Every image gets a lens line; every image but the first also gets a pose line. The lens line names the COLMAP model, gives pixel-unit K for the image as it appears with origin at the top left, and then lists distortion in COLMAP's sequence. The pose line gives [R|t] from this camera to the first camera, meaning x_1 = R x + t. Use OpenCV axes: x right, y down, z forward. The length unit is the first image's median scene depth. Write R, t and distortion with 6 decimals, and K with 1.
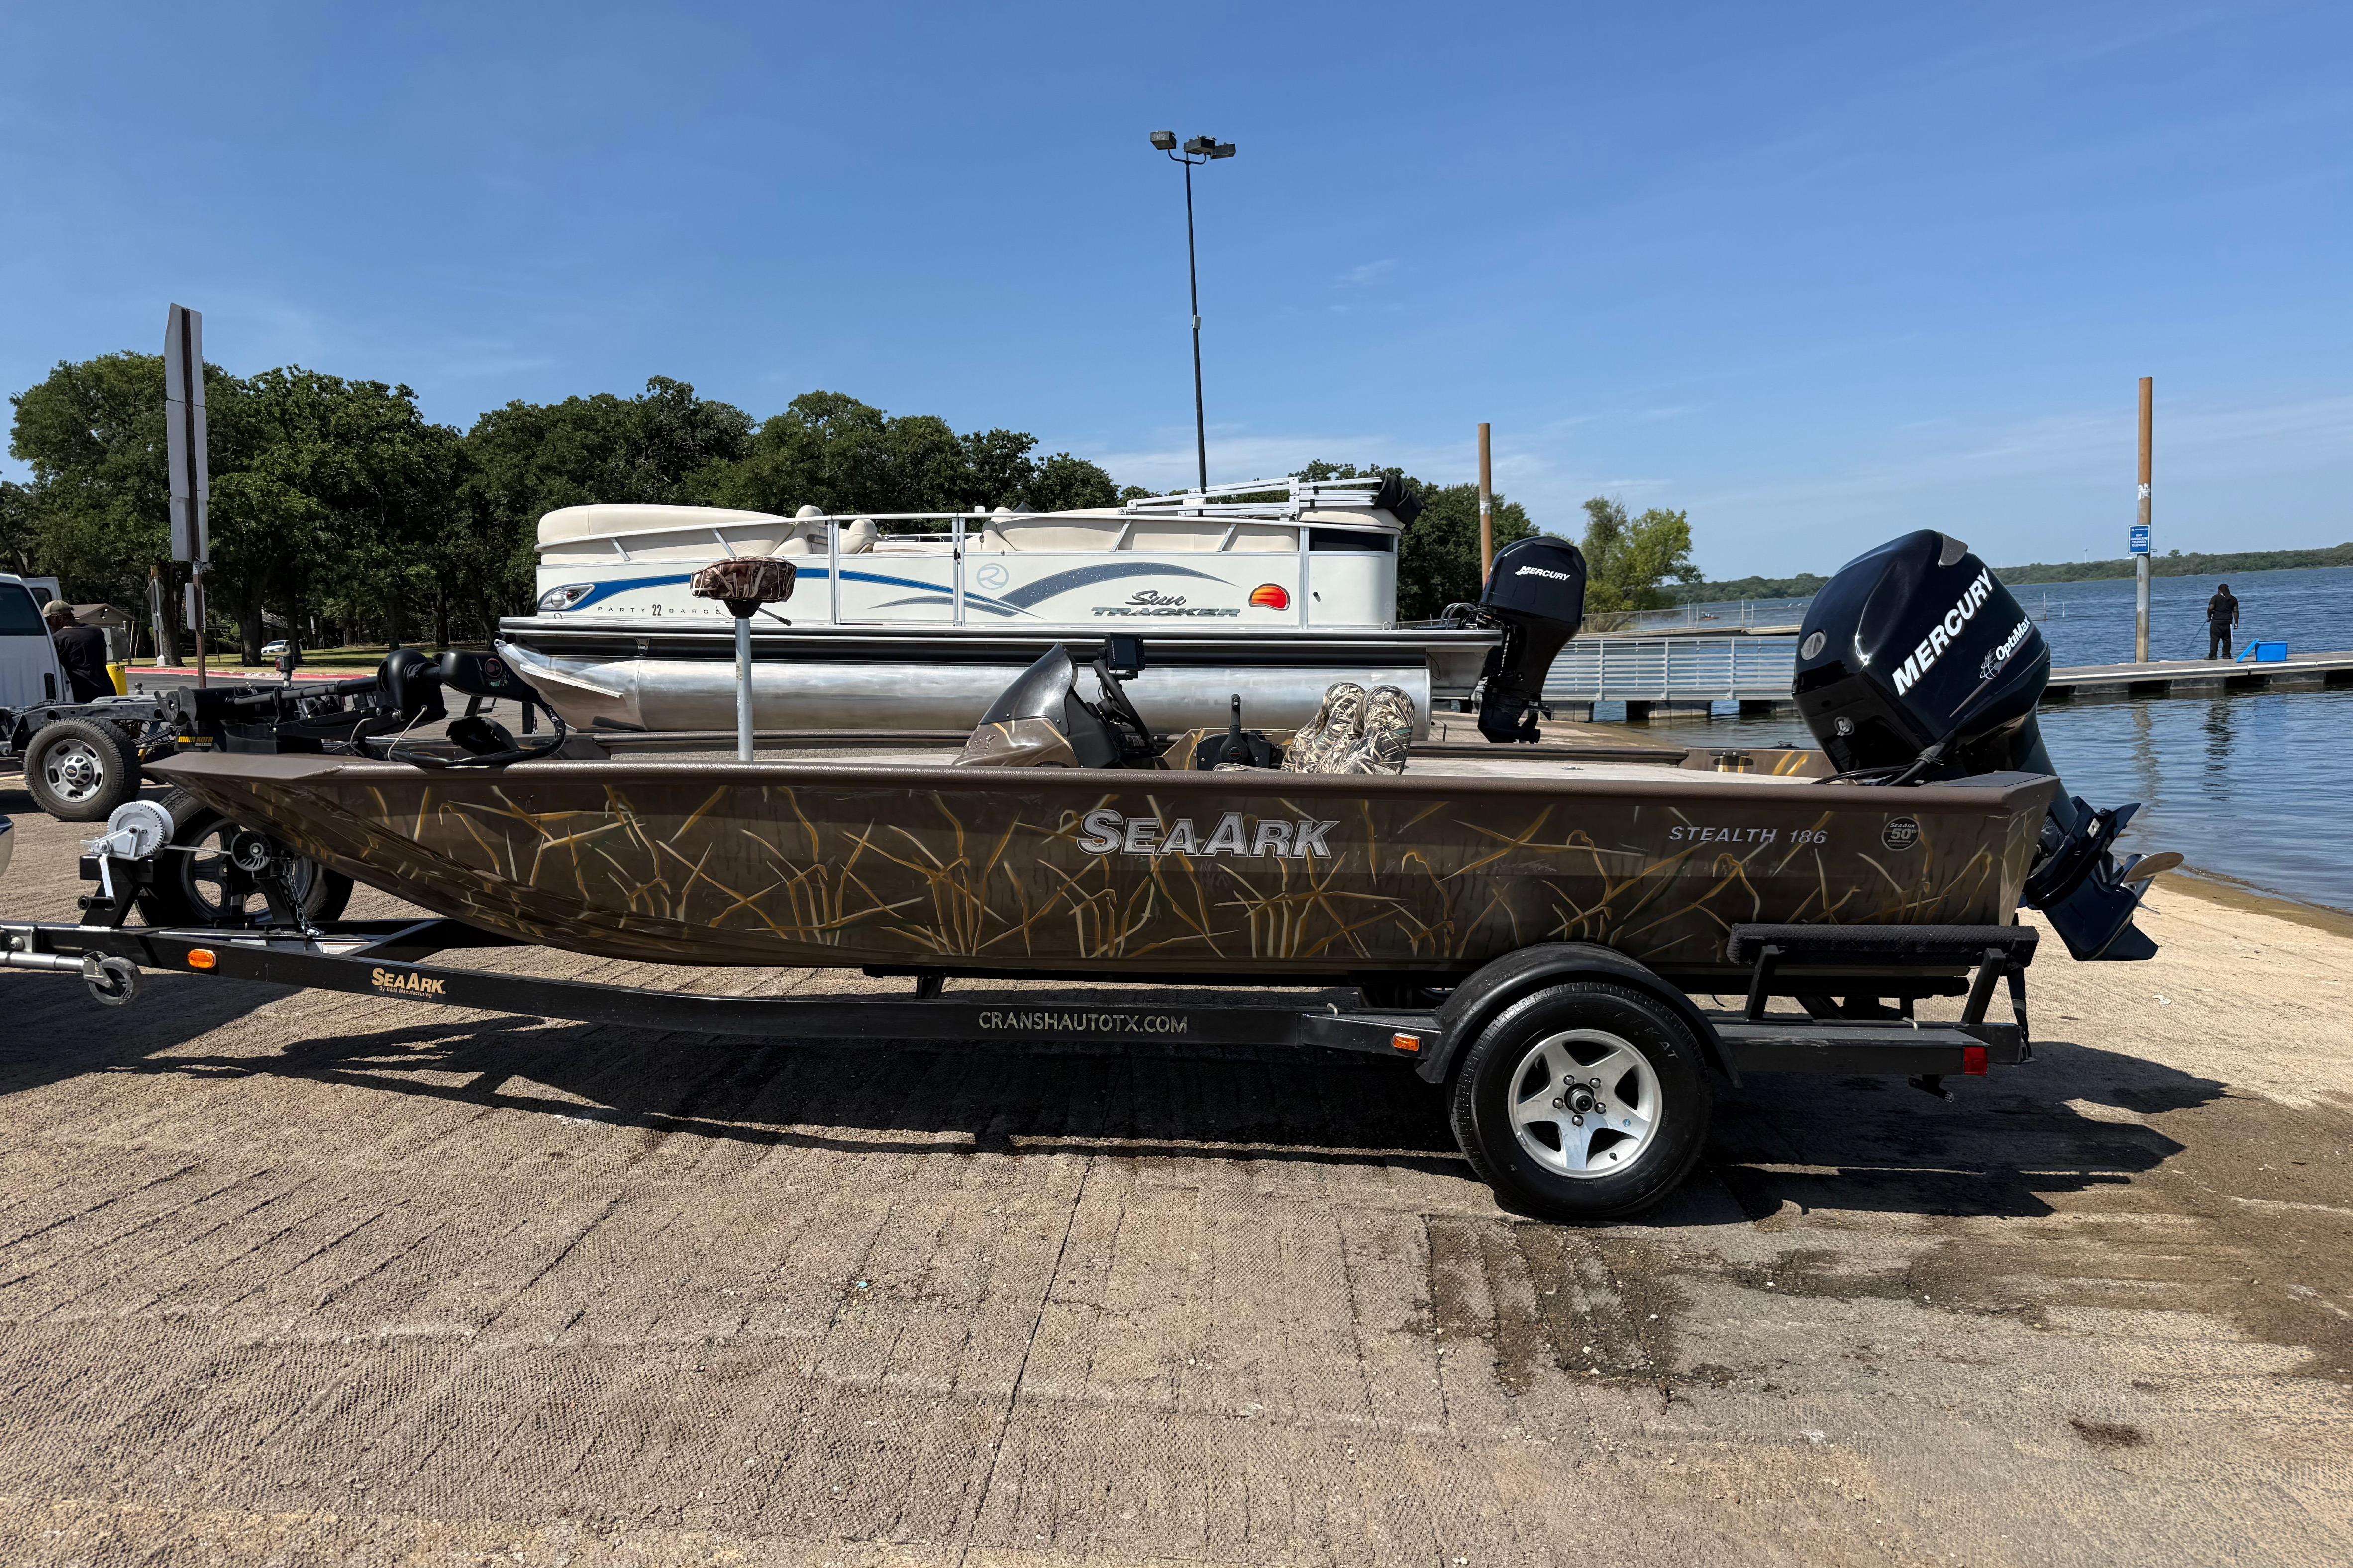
lens RADIAL K [[1625.4, 0, 1172.4], [0, 1625.4, 795.3], [0, 0, 1]] dist [0.154978, -0.256732]
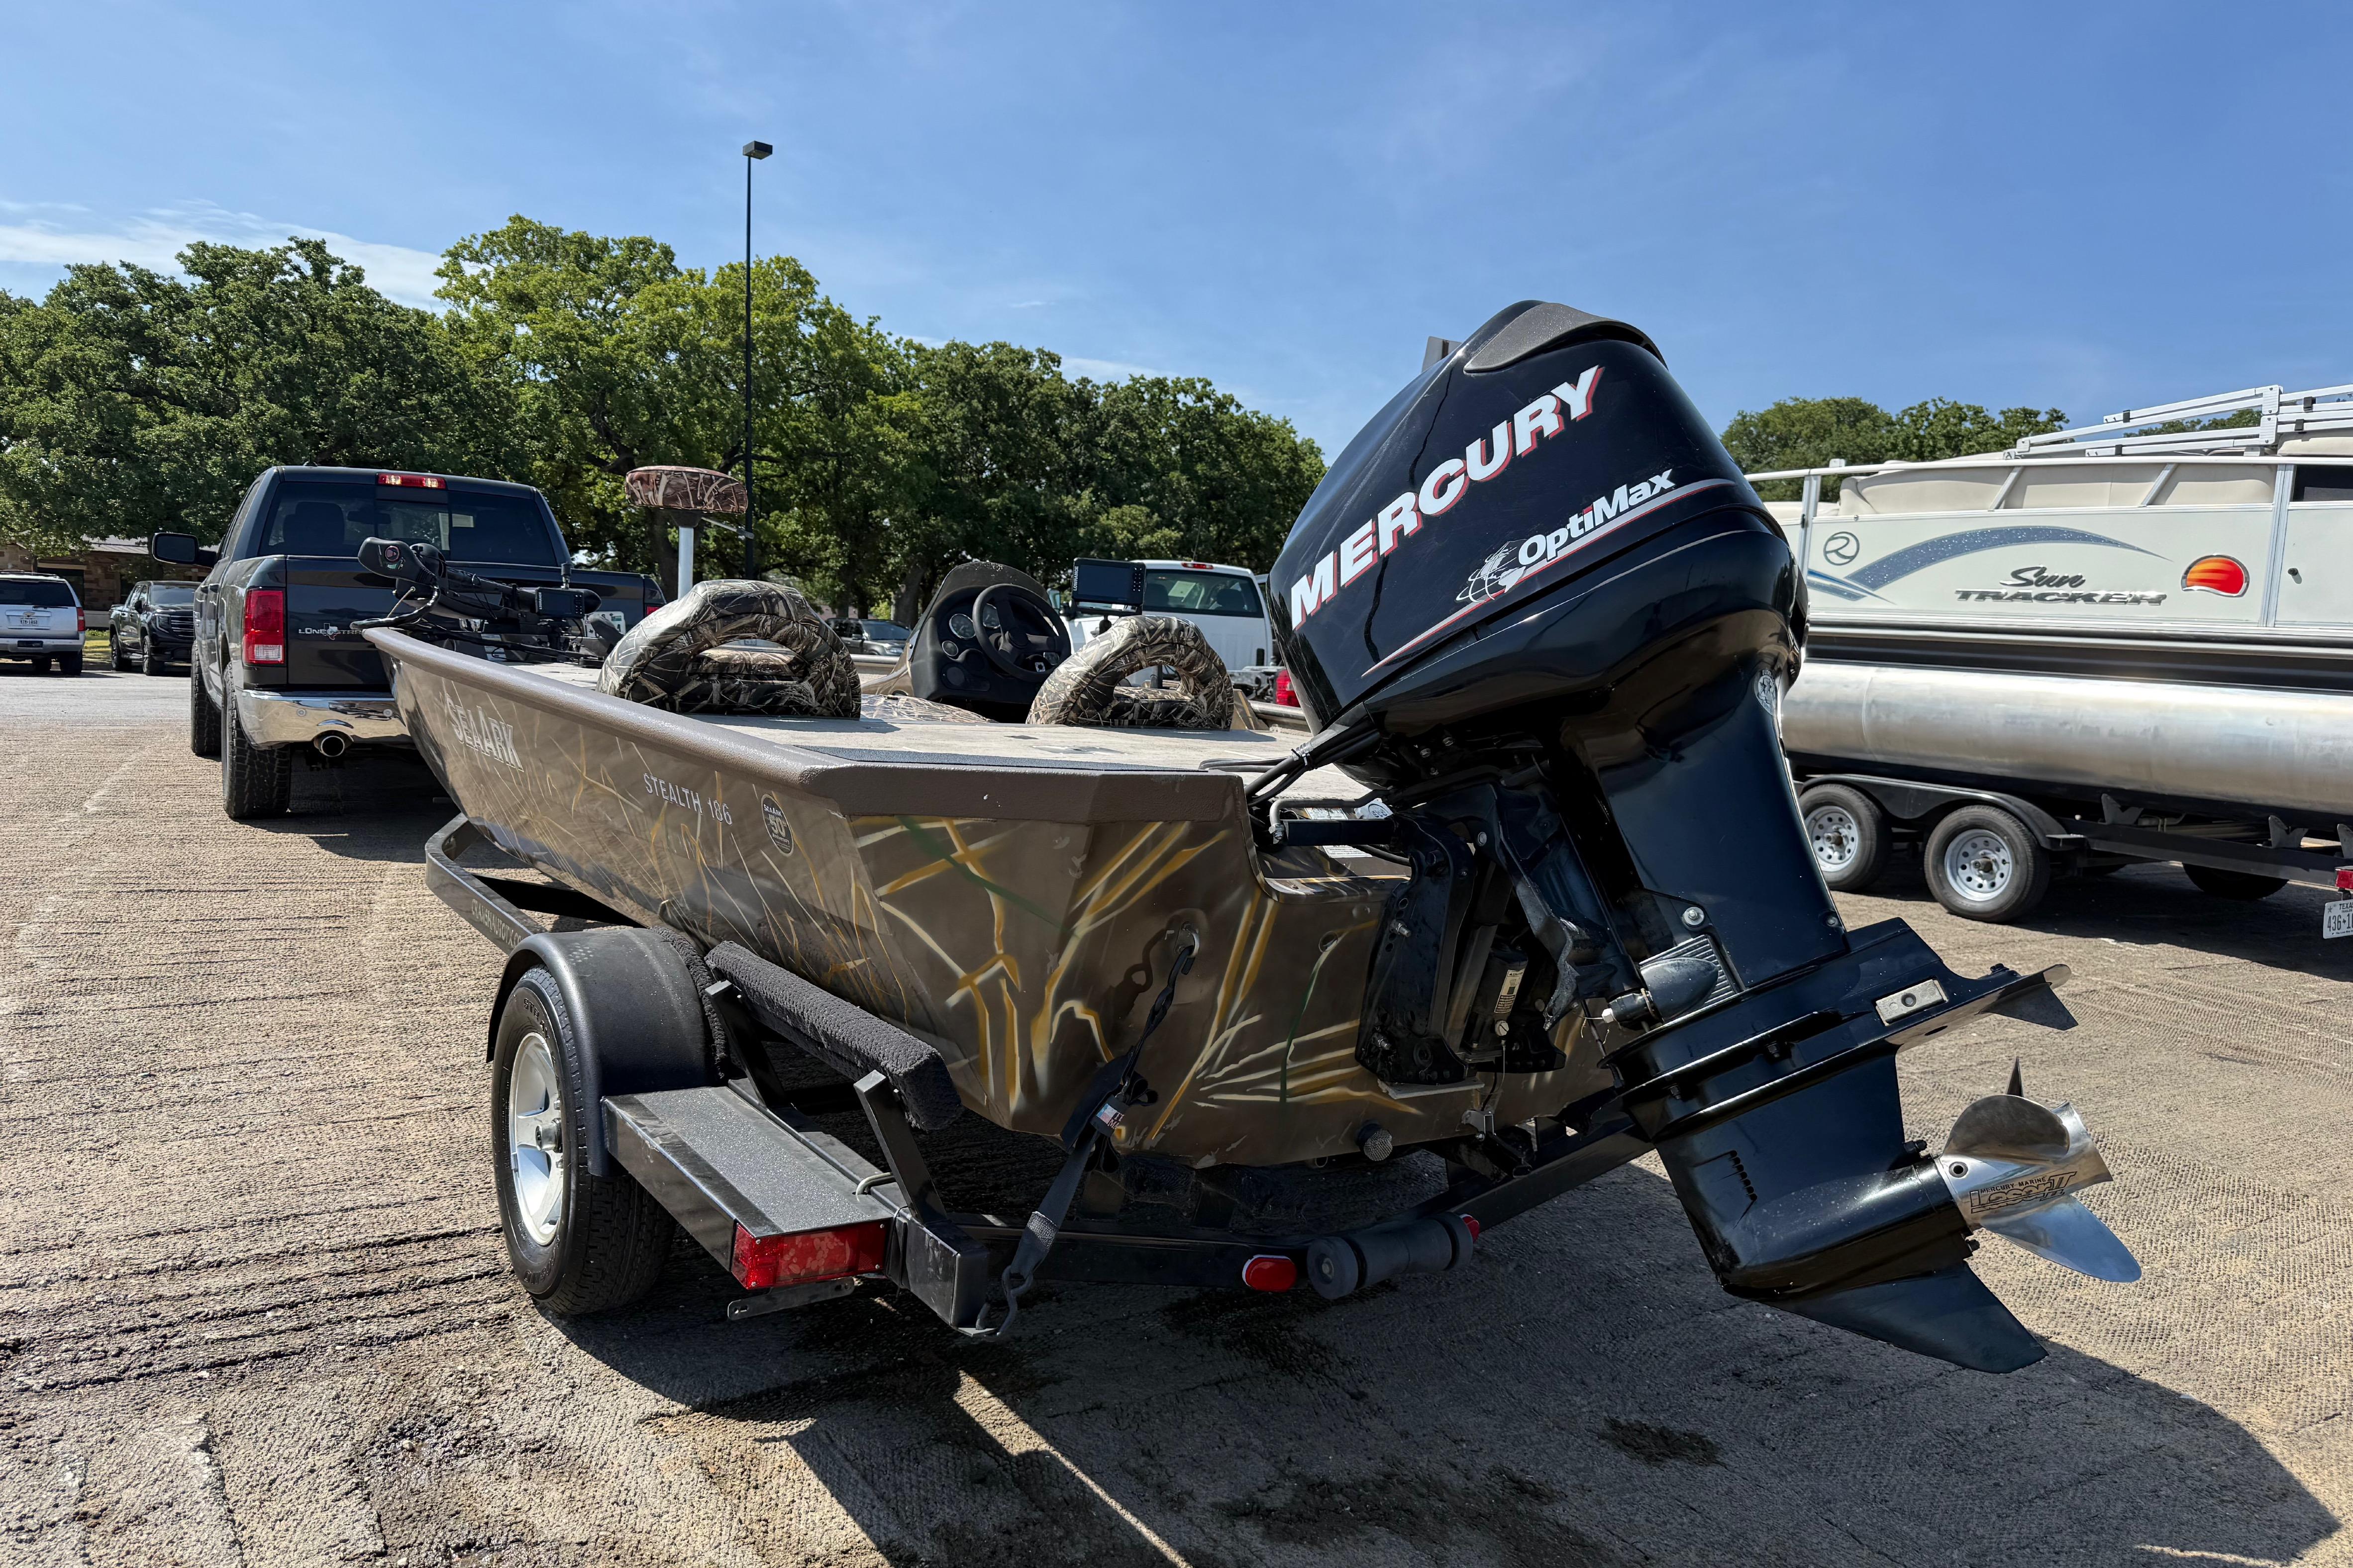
lens RADIAL K [[1634.6, 0, 1162.1], [0, 1634.6, 795.6], [0, 0, 1]] dist [0.175333, -0.331229]
pose [[0.568169, 0.111819, -0.815279, 0.821311], [-0.131386, 0.990342, 0.044266, -0.024697], [0.812356, 0.081966, 0.577373, 0.655761]]
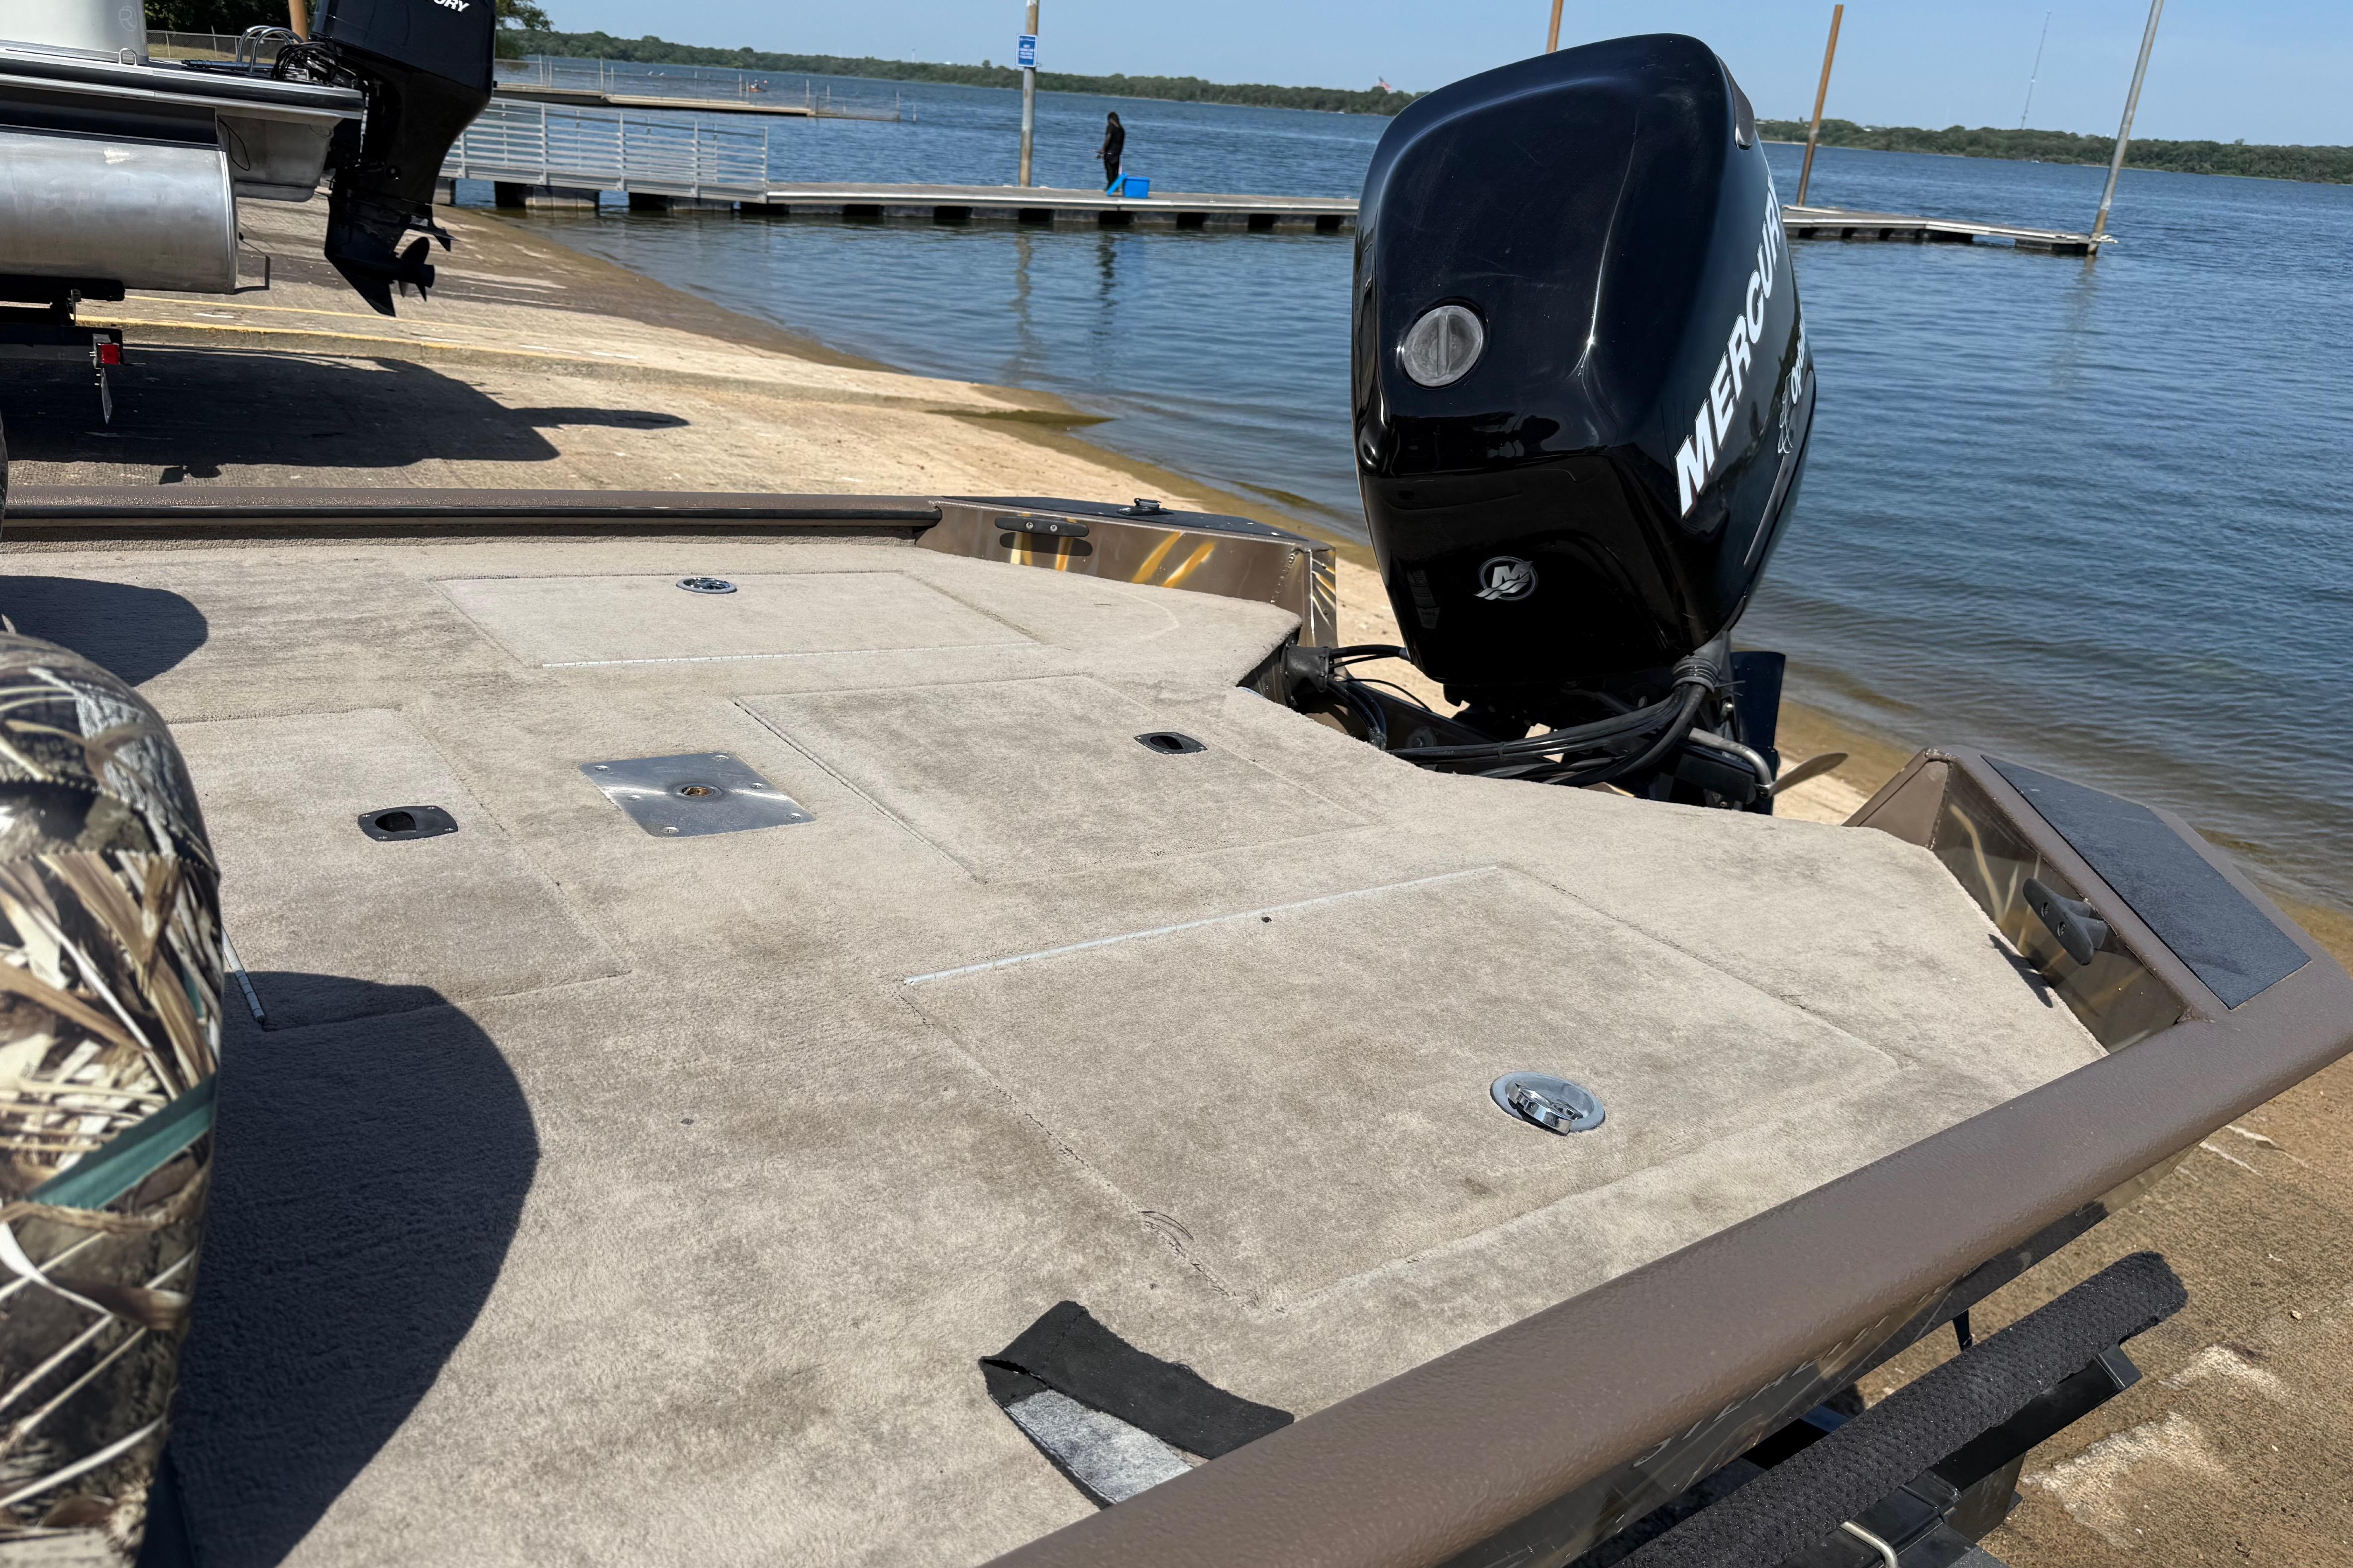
lens RADIAL K [[1658.3, 0, 1153.9], [0, 1658.3, 775.3], [0, 0, 1]] dist [0.072408, -0.120365]
pose [[0.800099, -0.121427, 0.587450, 0.114994], [-0.050935, 0.962010, 0.268222, -0.095867], [-0.597702, -0.244526, 0.763518, 0.753183]]
